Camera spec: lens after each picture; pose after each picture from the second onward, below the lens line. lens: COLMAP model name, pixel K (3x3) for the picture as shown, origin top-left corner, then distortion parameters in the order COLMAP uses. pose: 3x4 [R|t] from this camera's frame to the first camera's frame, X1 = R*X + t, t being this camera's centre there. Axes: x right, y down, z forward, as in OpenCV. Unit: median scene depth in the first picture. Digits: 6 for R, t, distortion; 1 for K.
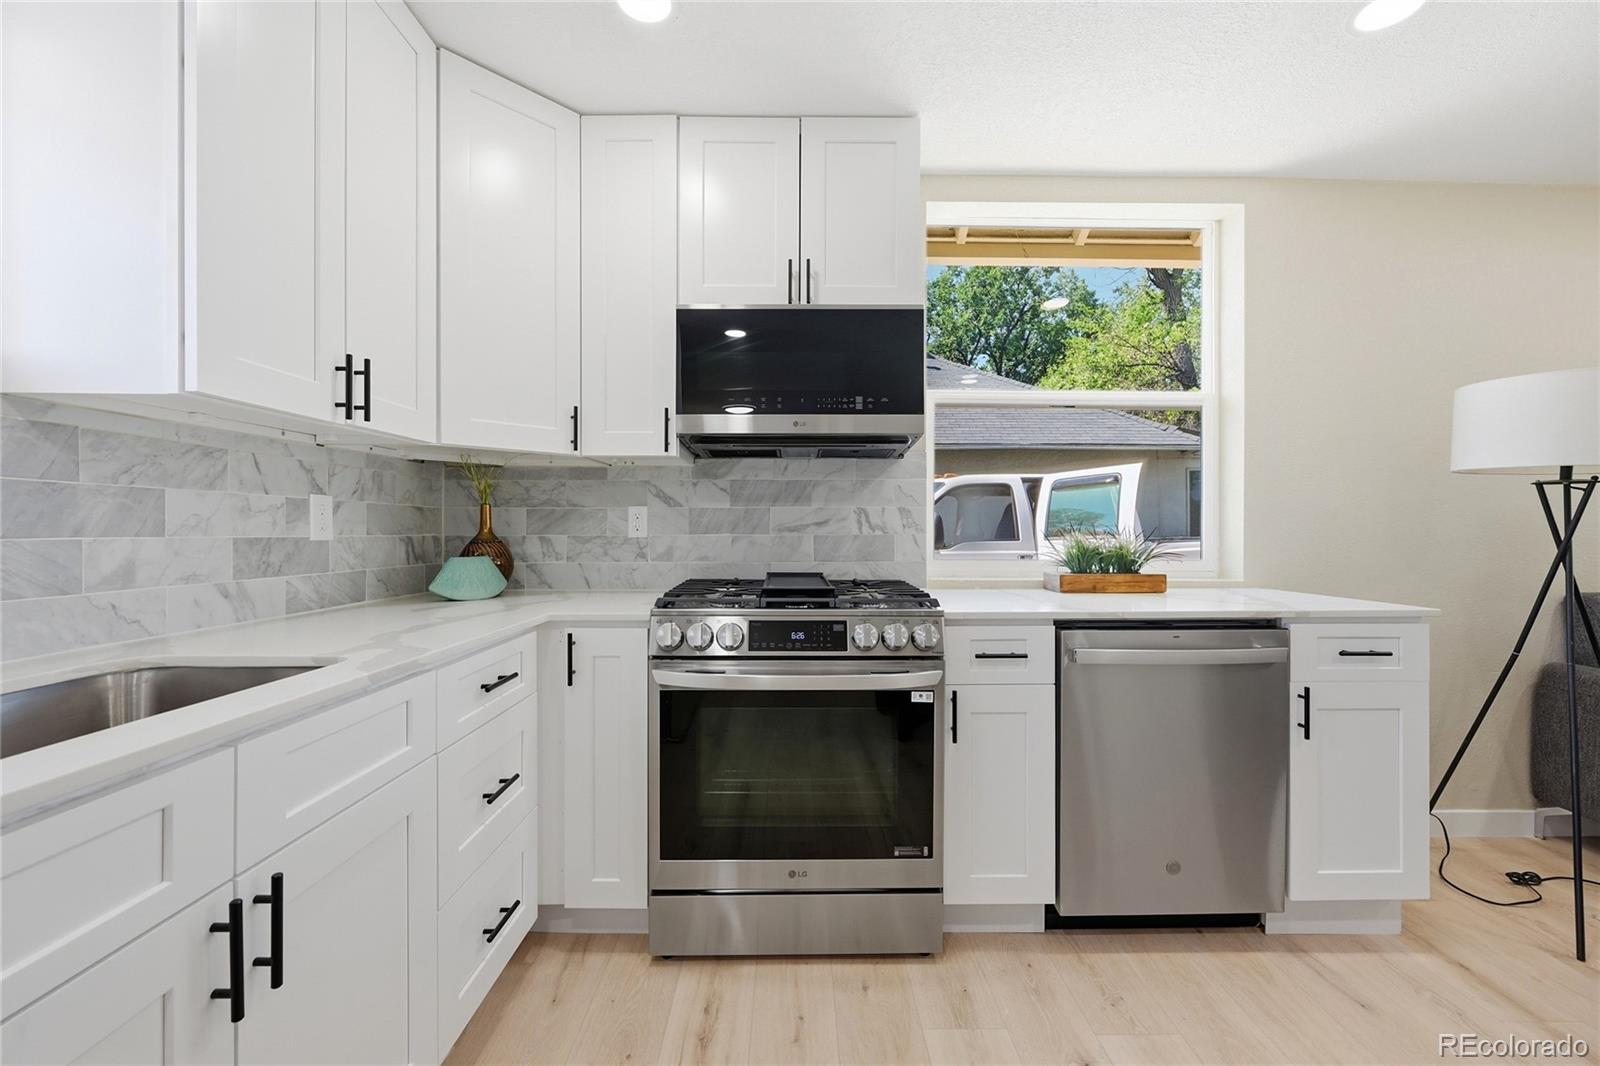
lens RADIAL K [[630.9, 0, 799.9], [0, 630.9, 531.4], [0, 0, 1]] dist [-0.000847, 0.000428]
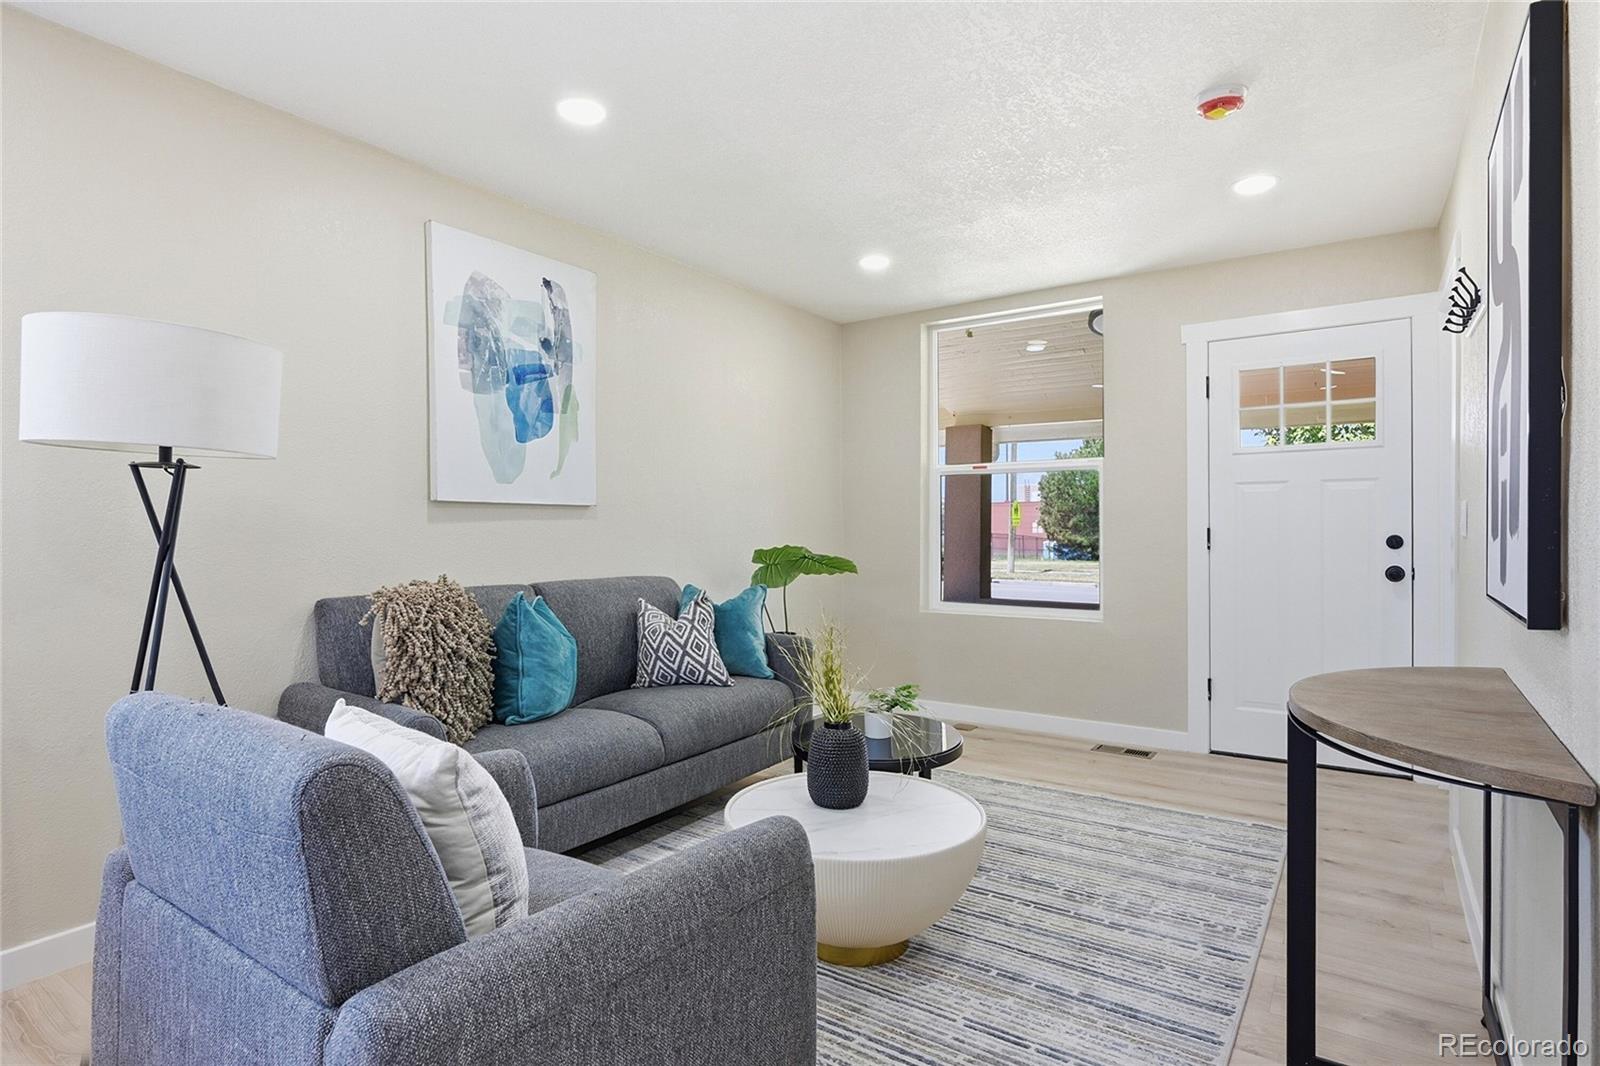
lens RADIAL K [[840.0, 0, 804.1], [0, 840.0, 538.7], [0, 0, 1]] dist [-0.002031, 0.000770]
pose [[0.569256, -0.018261, 0.821957, 0.858883], [0.008442, 0.999830, 0.016366, 0.002662], [-0.822117, -0.002377, 0.569314, -0.260316]]
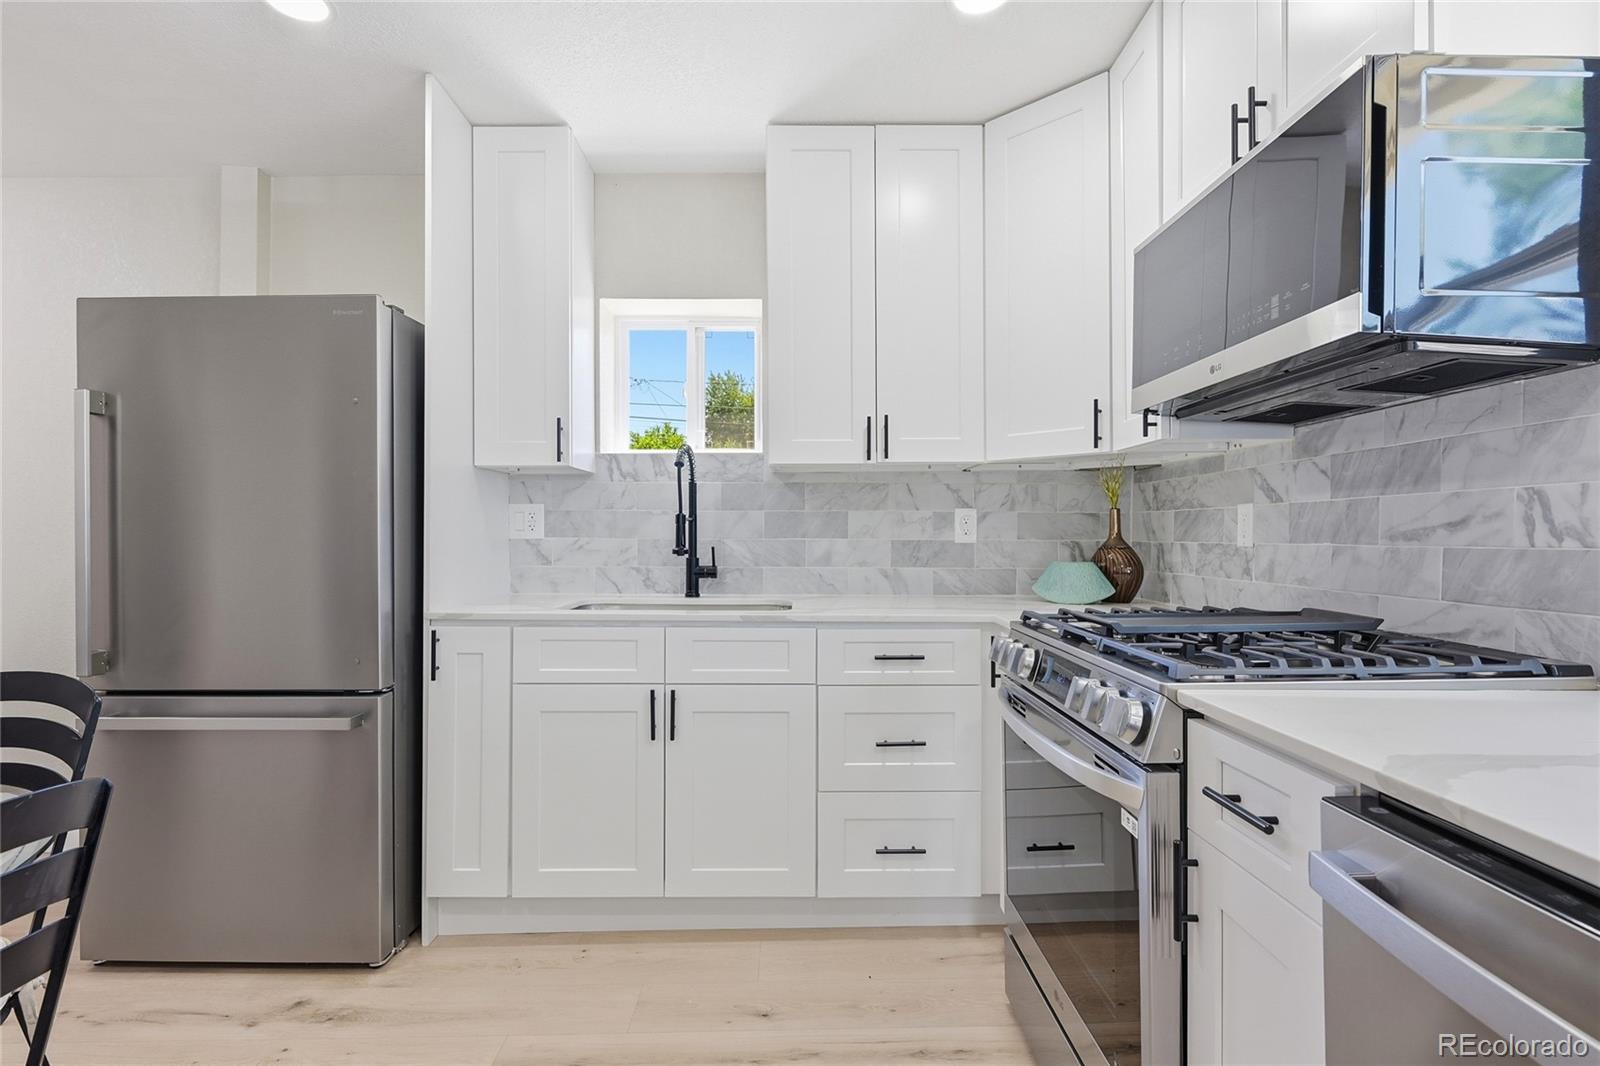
lens RADIAL K [[780.5, 0, 800.9], [0, 780.5, 530.5], [0, 0, 1]] dist [-0.002771, 0.001514]
pose [[-0.001528, -0.003654, -0.999992, 0.829767], [-0.004938, 0.999981, -0.003647, -0.004057], [0.999987, 0.004932, -0.001546, 0.628448]]
